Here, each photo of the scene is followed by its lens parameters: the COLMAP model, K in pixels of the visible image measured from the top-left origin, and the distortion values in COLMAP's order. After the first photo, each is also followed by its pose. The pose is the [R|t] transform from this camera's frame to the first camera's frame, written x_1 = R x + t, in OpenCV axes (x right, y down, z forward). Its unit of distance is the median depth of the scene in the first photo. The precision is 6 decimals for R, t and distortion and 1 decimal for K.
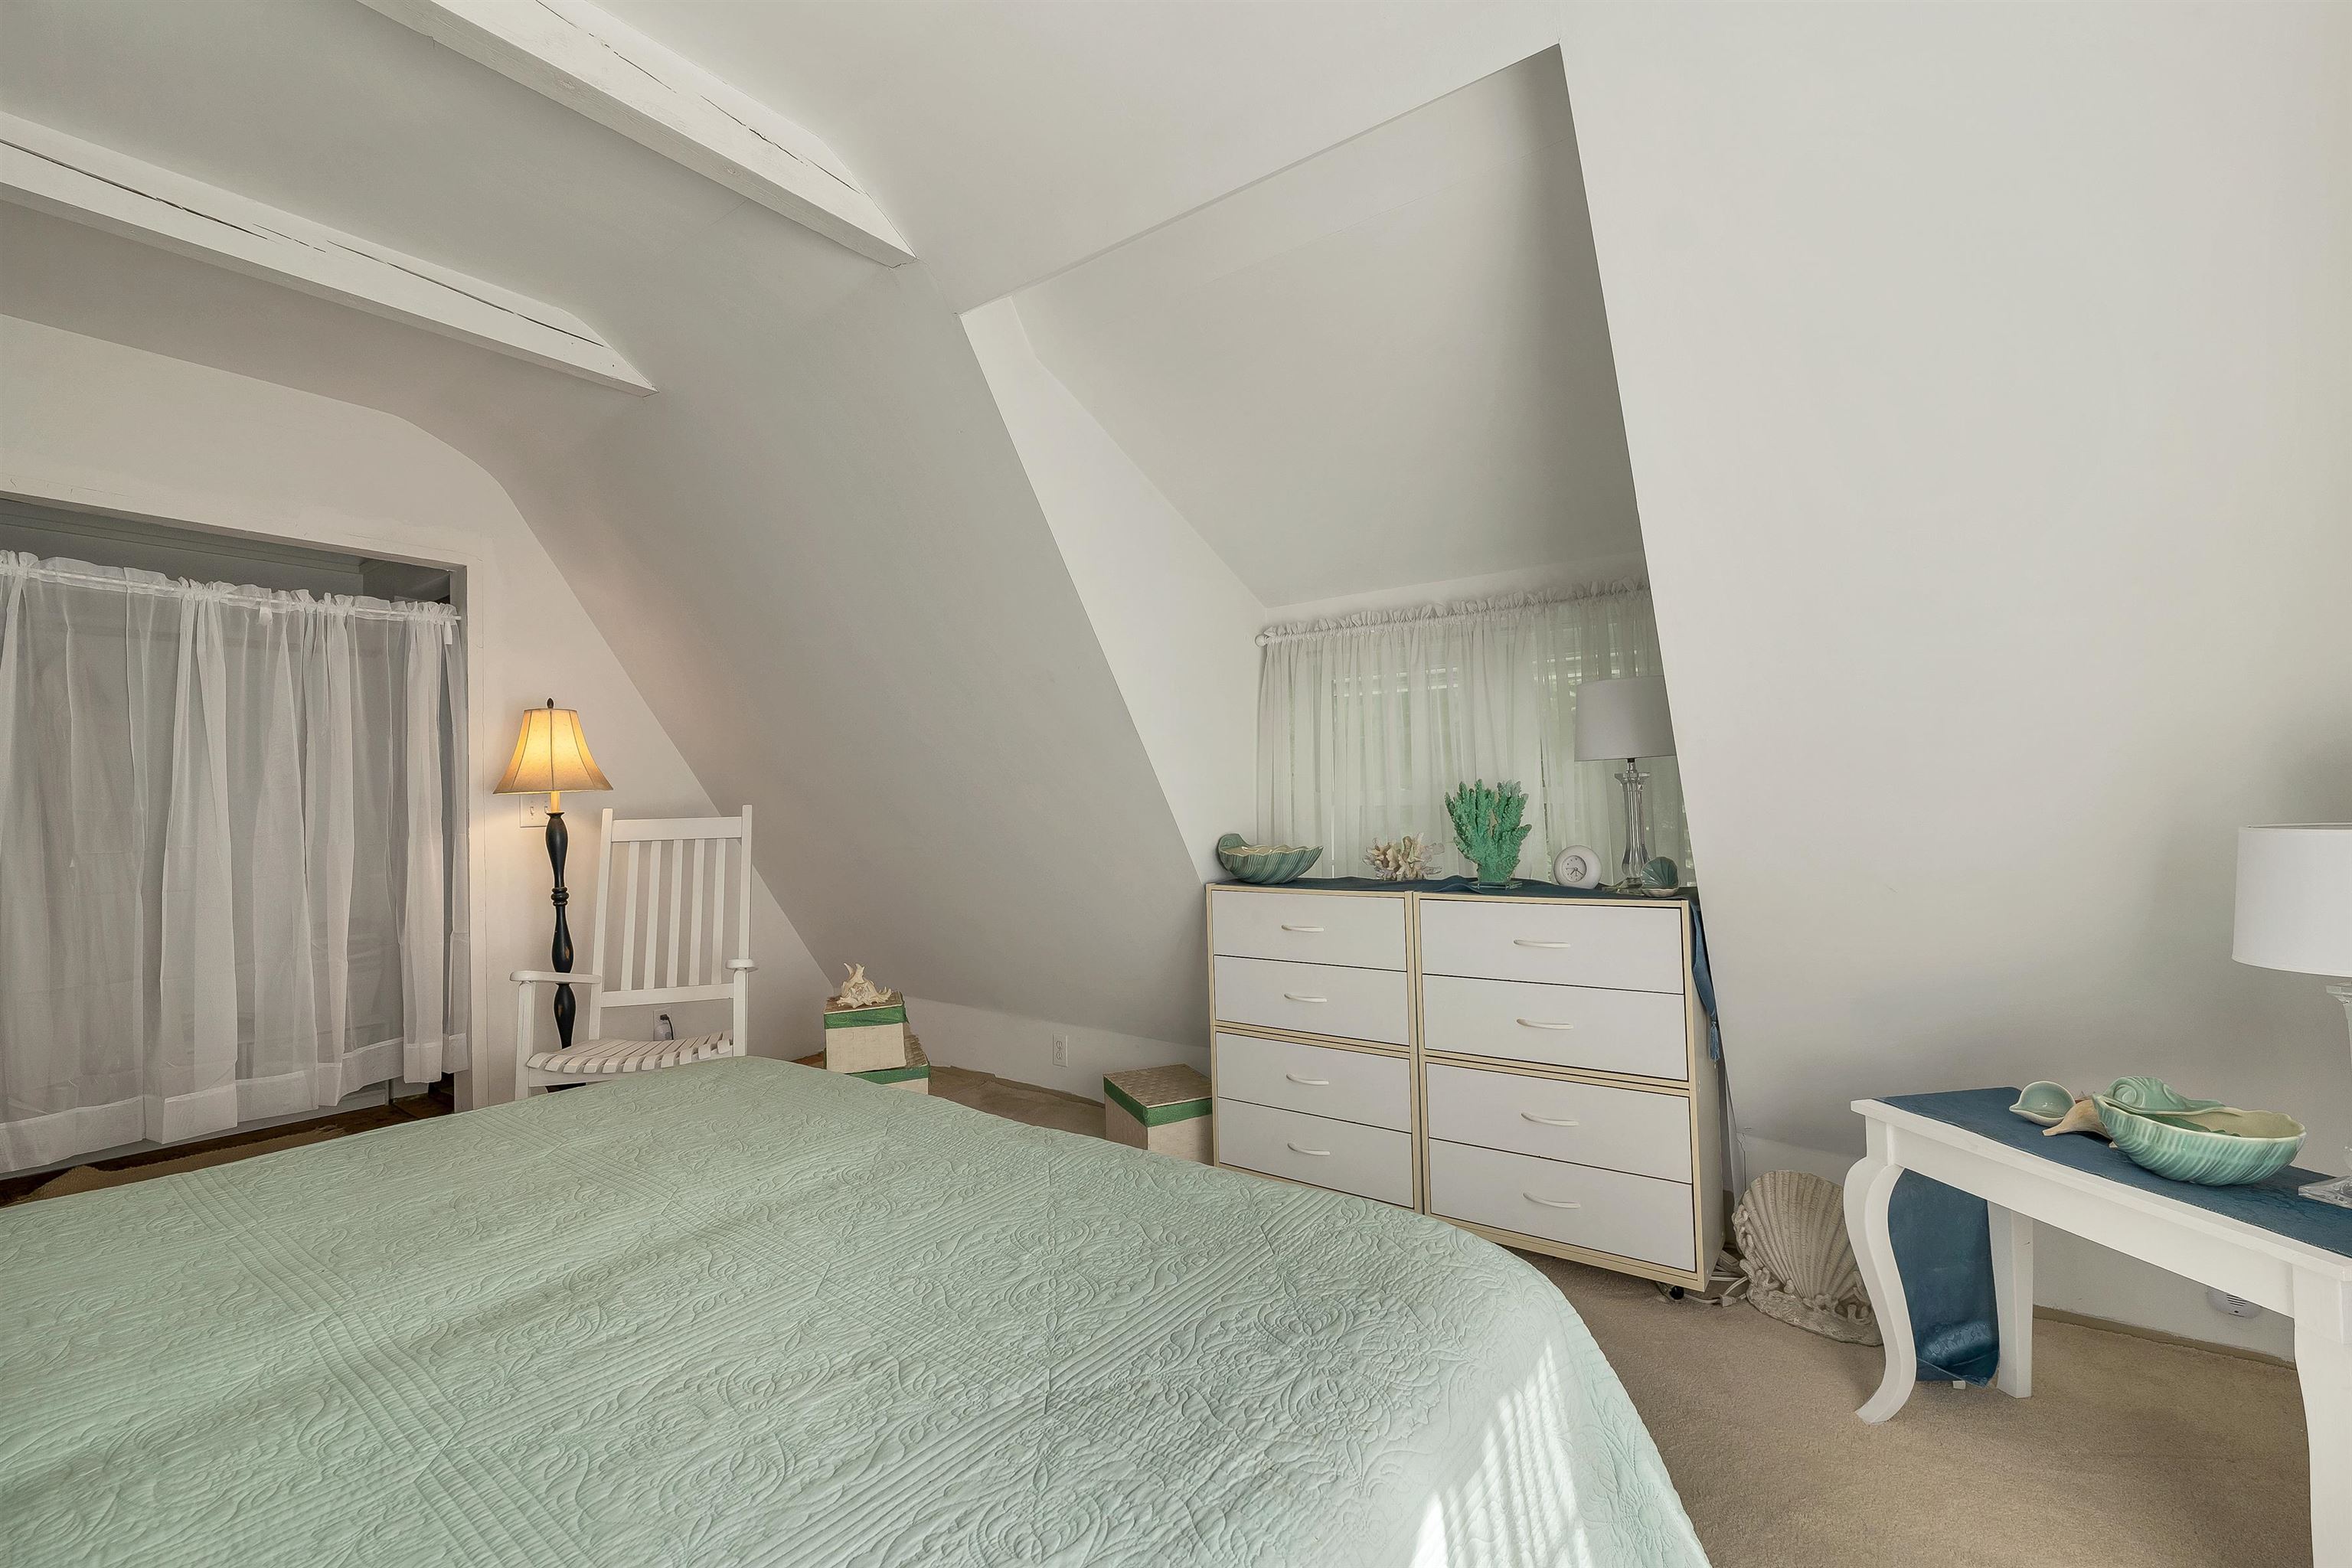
lens RADIAL K [[995.8, 0, 1182.5], [0, 995.8, 780.1], [0, 0, 1]] dist [0.002967, 0.000549]
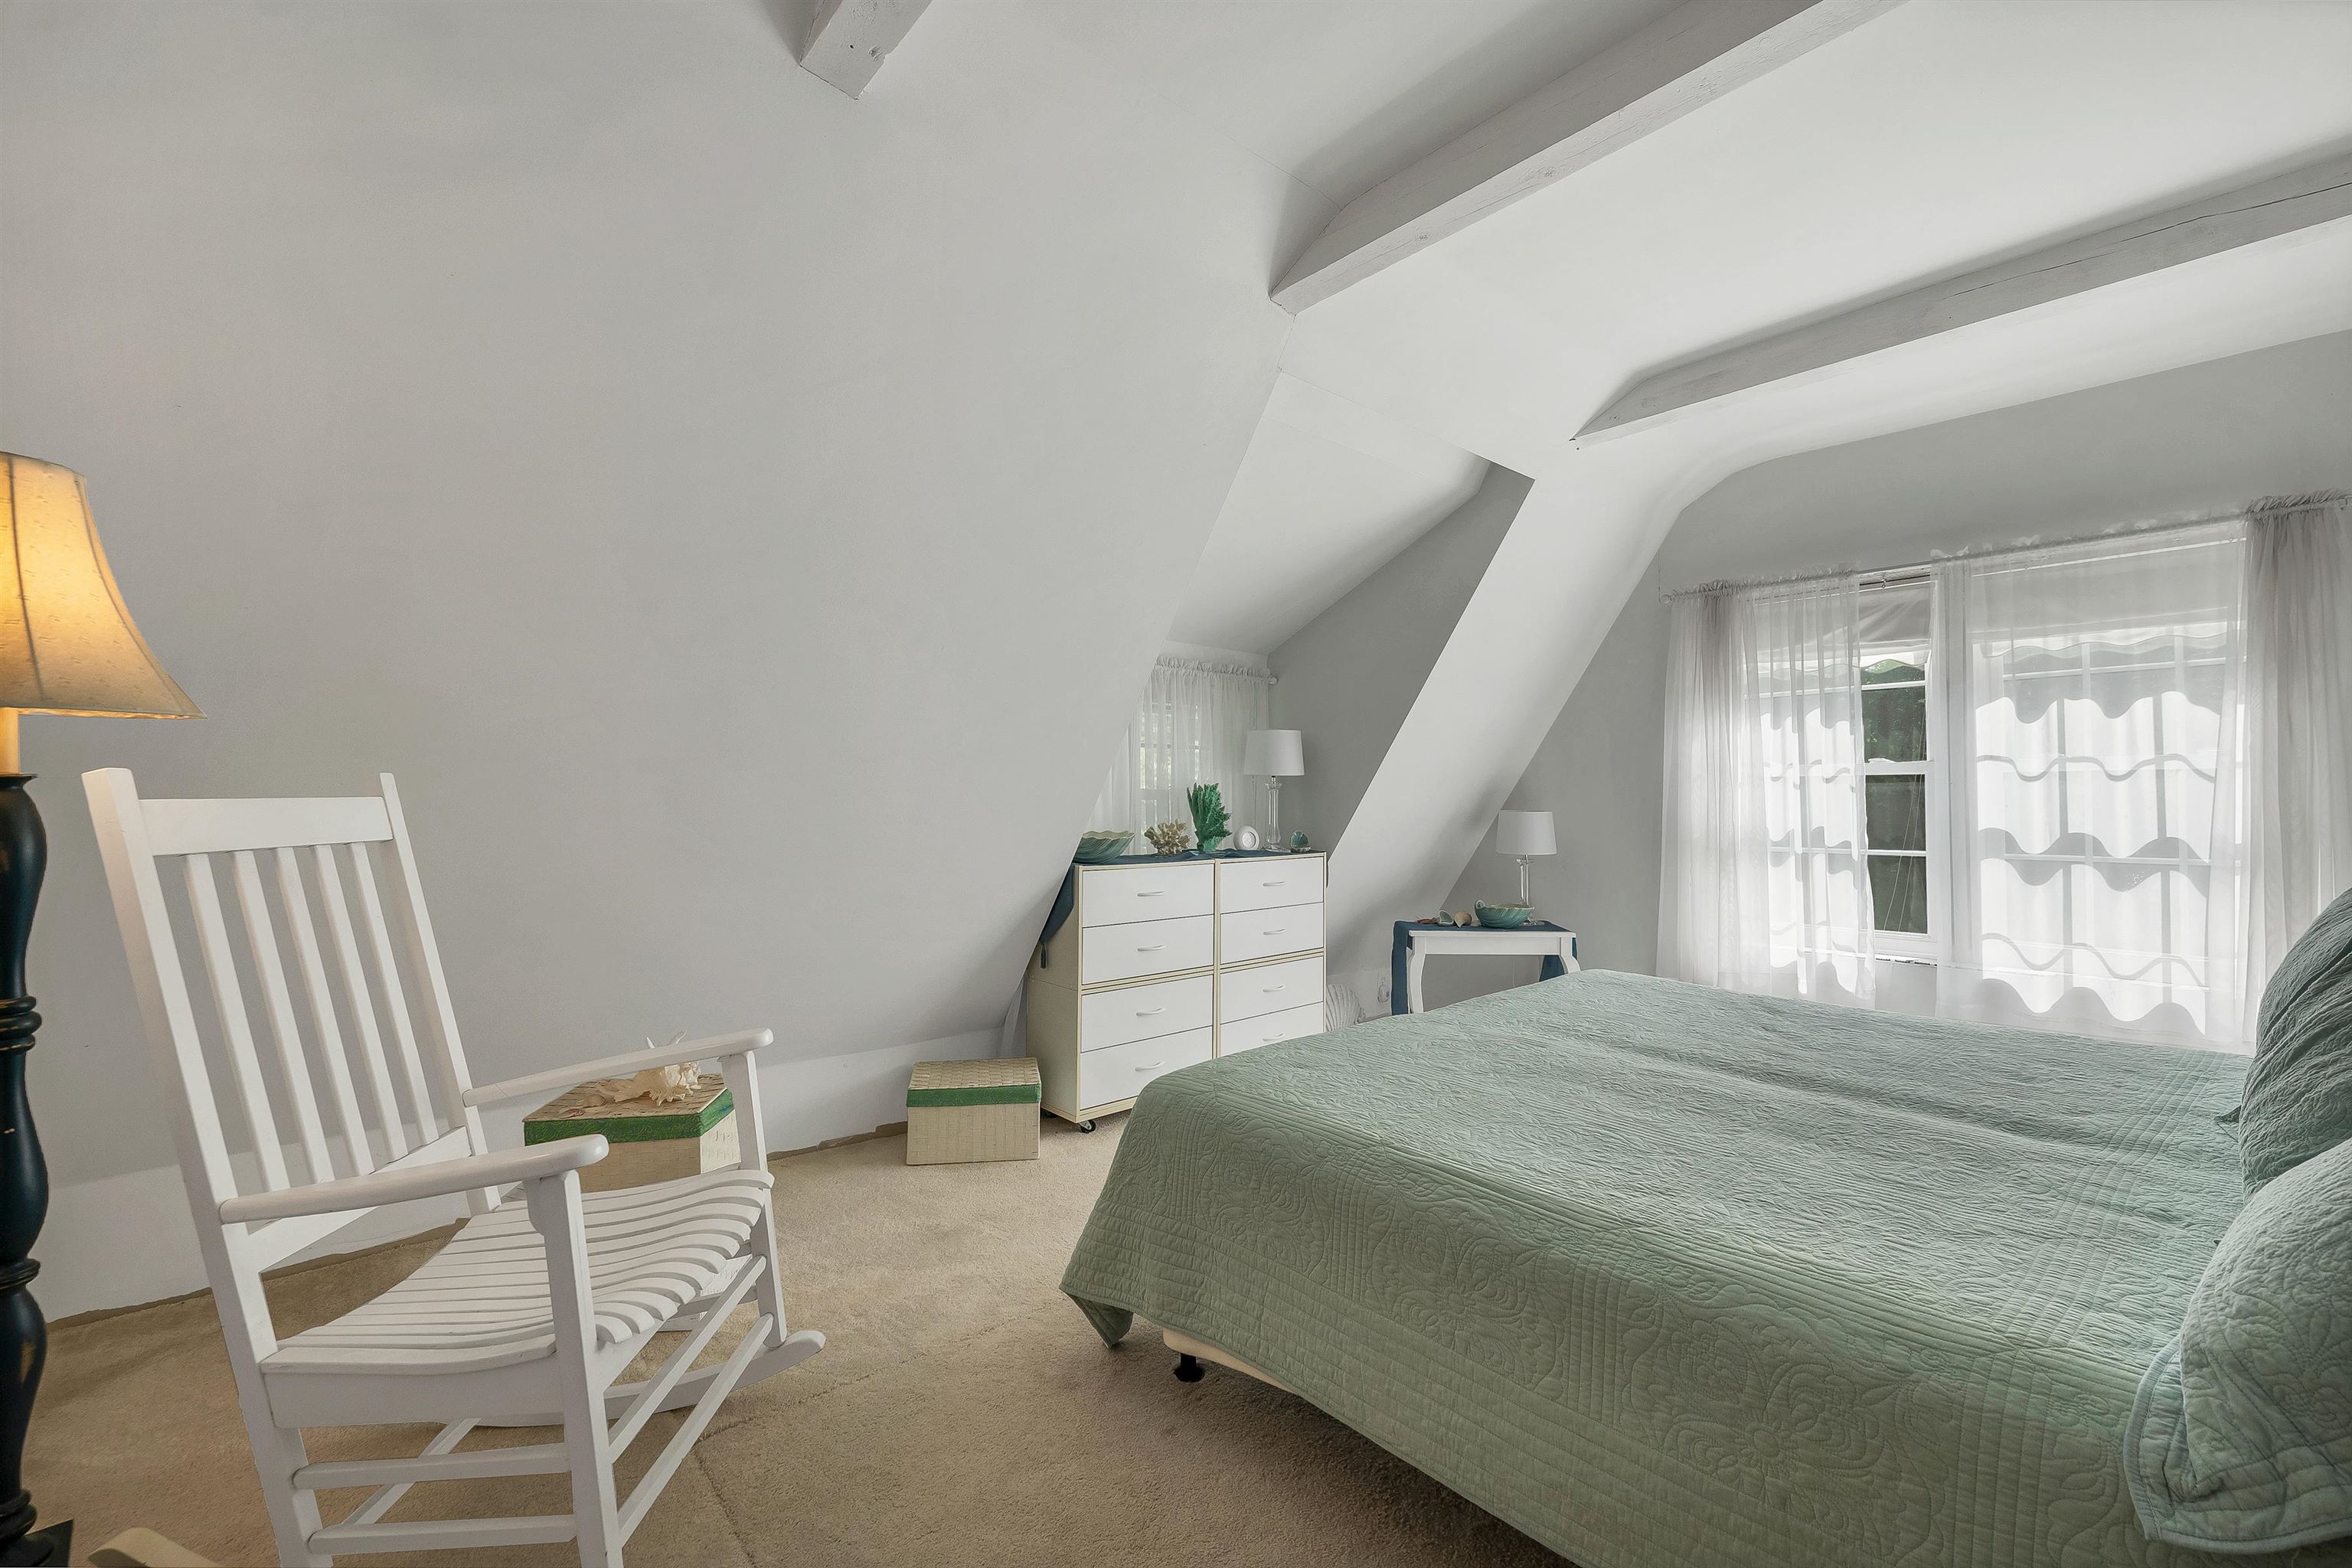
lens RADIAL K [[995.8, 0, 1168.9], [0, 995.8, 787.9], [0, 0, 1]] dist [0.002967, 0.000549]
pose [[0.222561, 0.029557, 0.974471, -0.938906], [-0.033490, 0.999182, -0.022658, 0.034120], [-0.974343, -0.027593, 0.223369, 0.581348]]
